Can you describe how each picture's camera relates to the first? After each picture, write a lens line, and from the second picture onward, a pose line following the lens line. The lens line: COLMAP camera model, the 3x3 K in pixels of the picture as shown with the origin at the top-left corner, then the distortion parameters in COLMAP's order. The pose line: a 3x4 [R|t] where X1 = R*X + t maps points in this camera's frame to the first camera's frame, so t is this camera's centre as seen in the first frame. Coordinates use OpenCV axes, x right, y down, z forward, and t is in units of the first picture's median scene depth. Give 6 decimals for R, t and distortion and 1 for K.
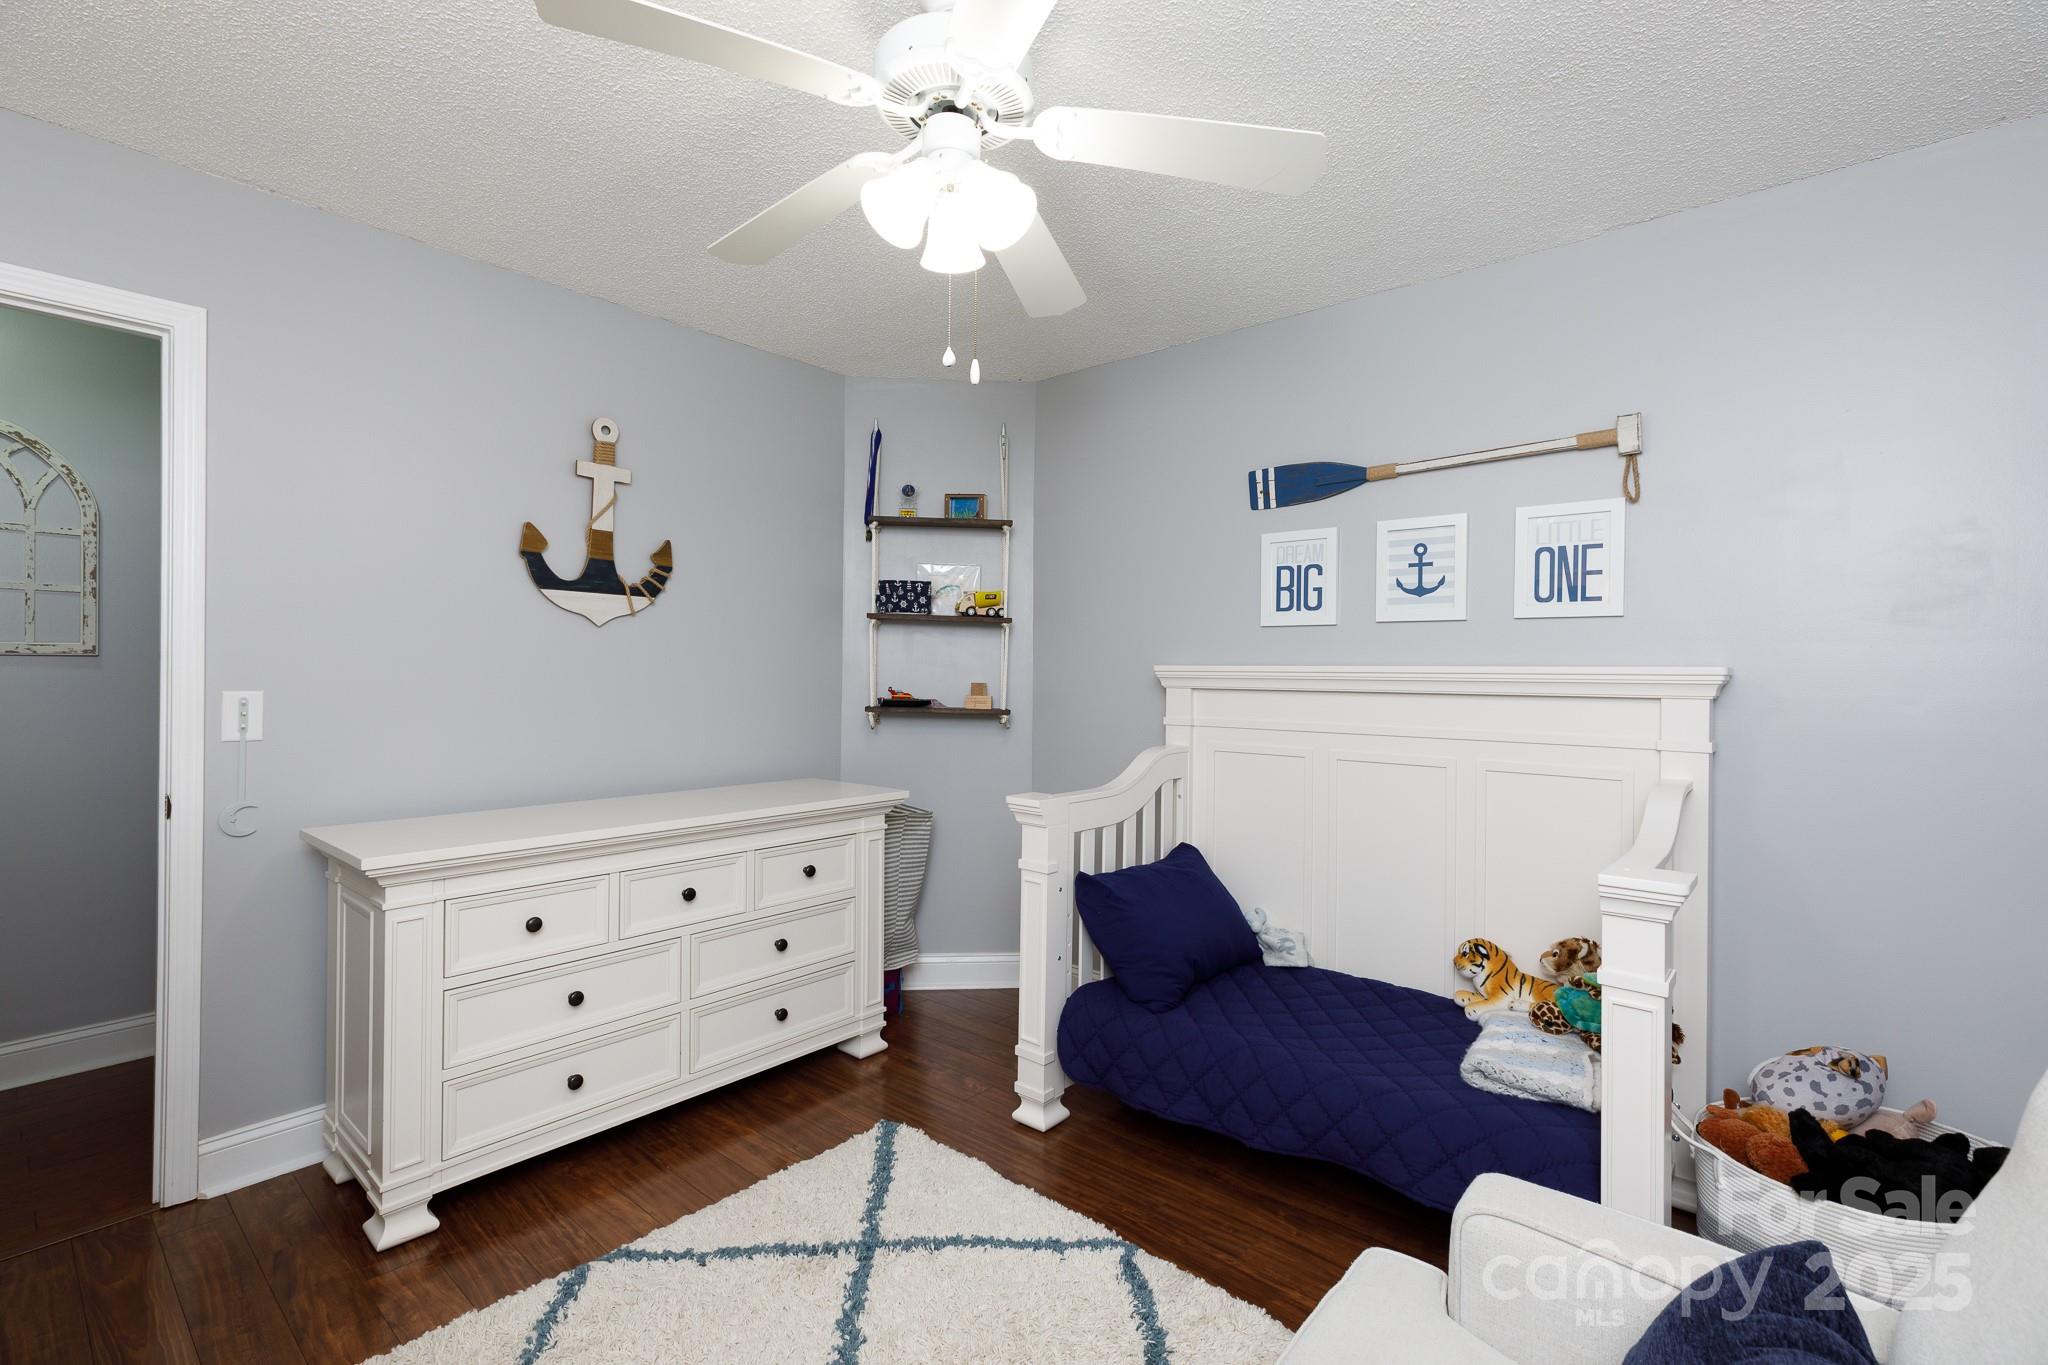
lens RADIAL K [[911.4, 0, 1020.6], [0, 911.4, 667.4], [0, 0, 1]] dist [0.001050, 0.000361]
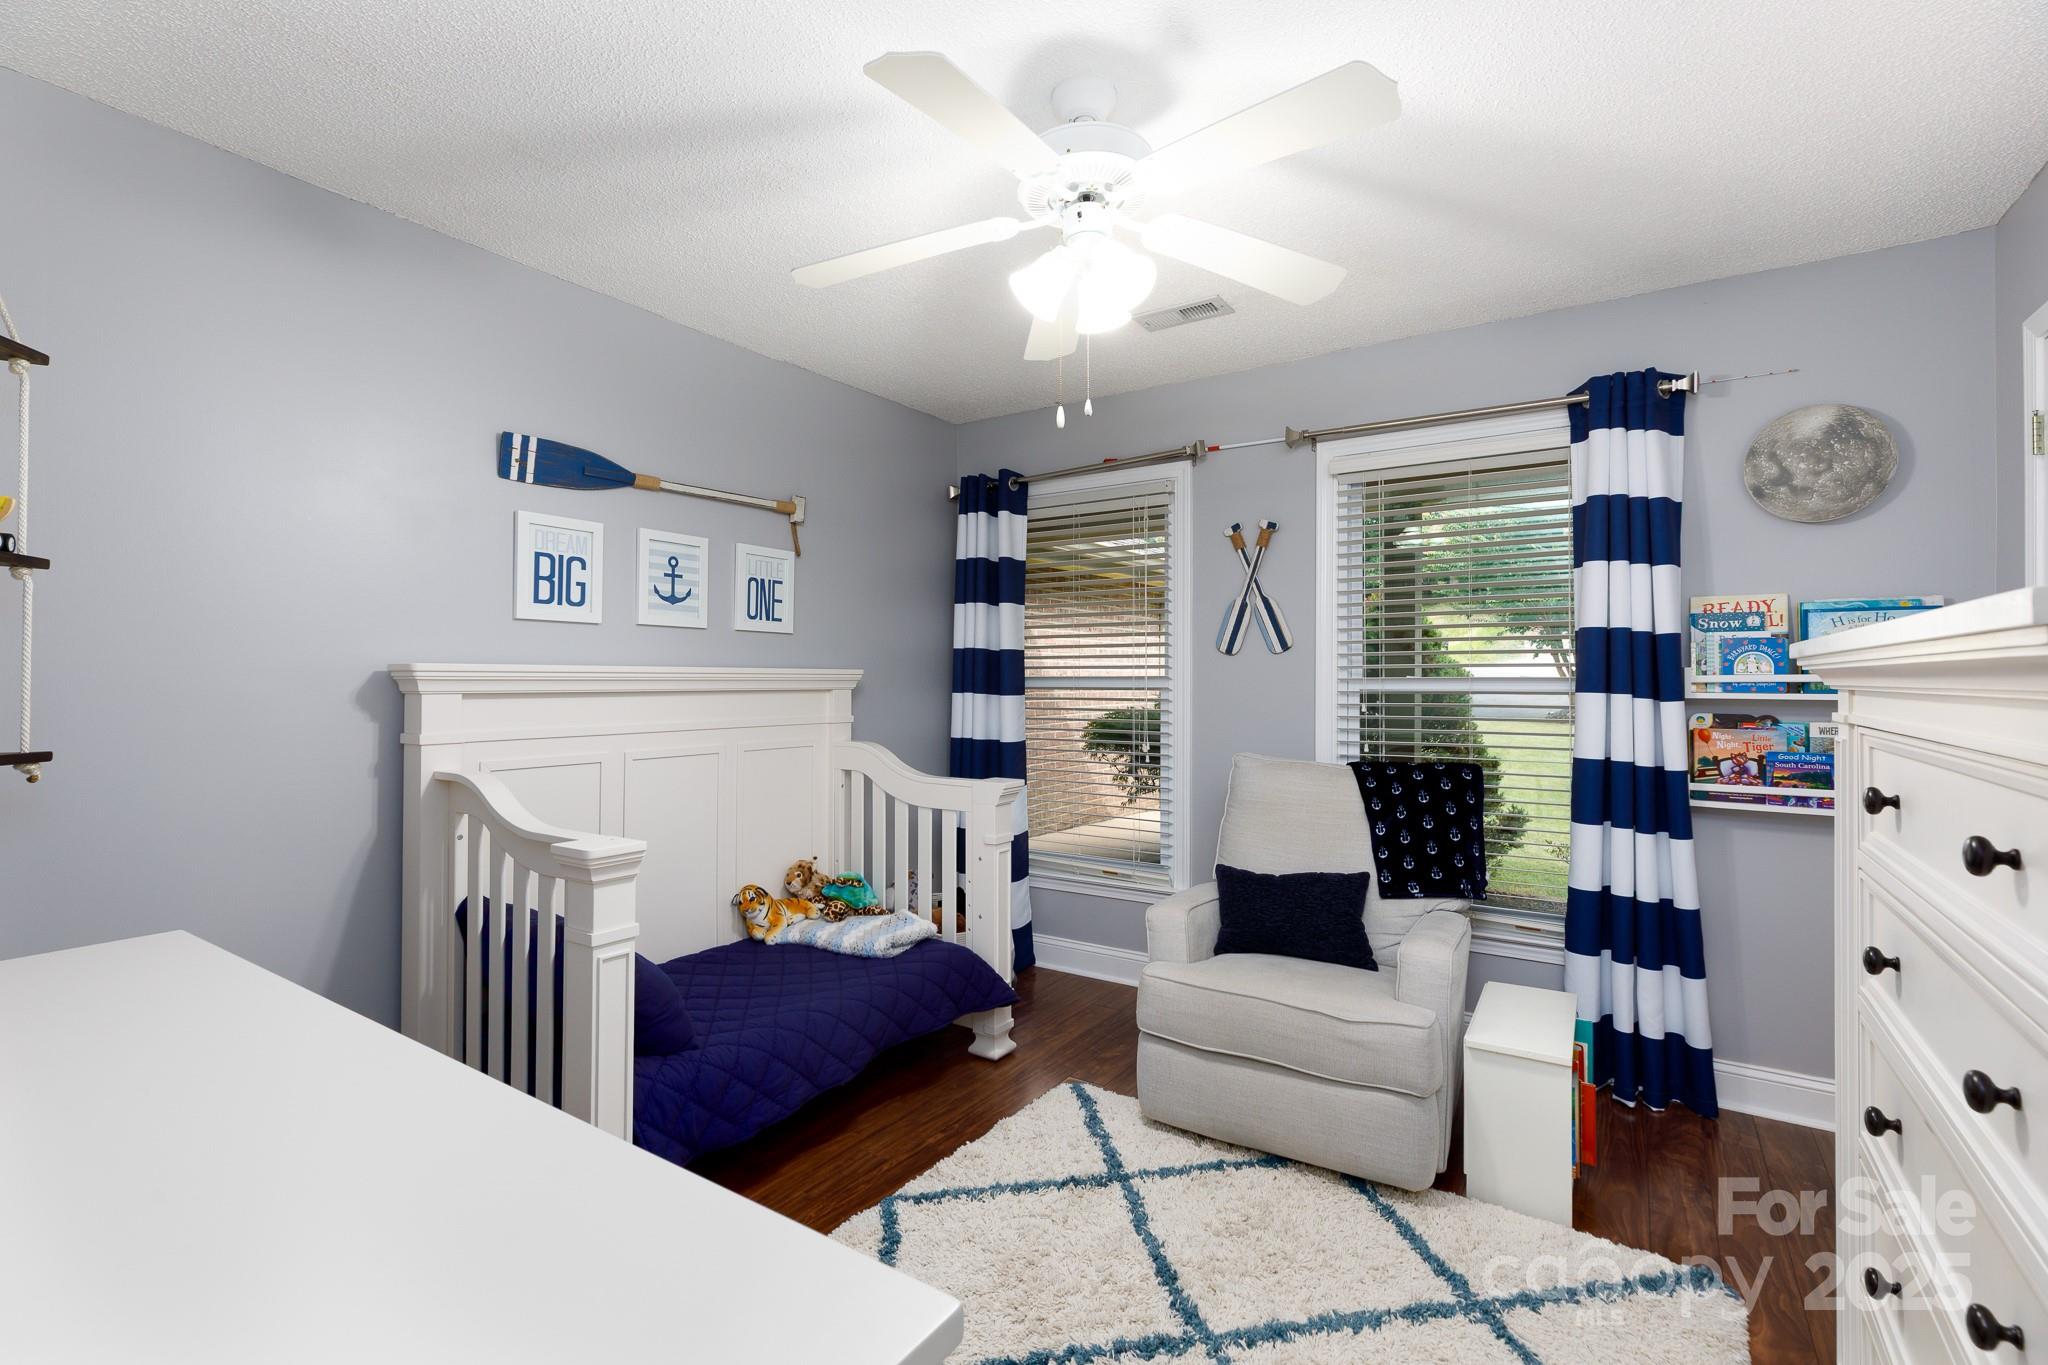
lens RADIAL K [[911.4, 0, 1020.6], [0, 911.4, 667.4], [0, 0, 1]] dist [0.001050, 0.000361]
pose [[-0.120713, 0.002776, 0.992684, -0.698432], [-0.010352, 0.999938, -0.004055, -0.000694], [-0.992634, -0.010766, -0.120676, 0.695474]]
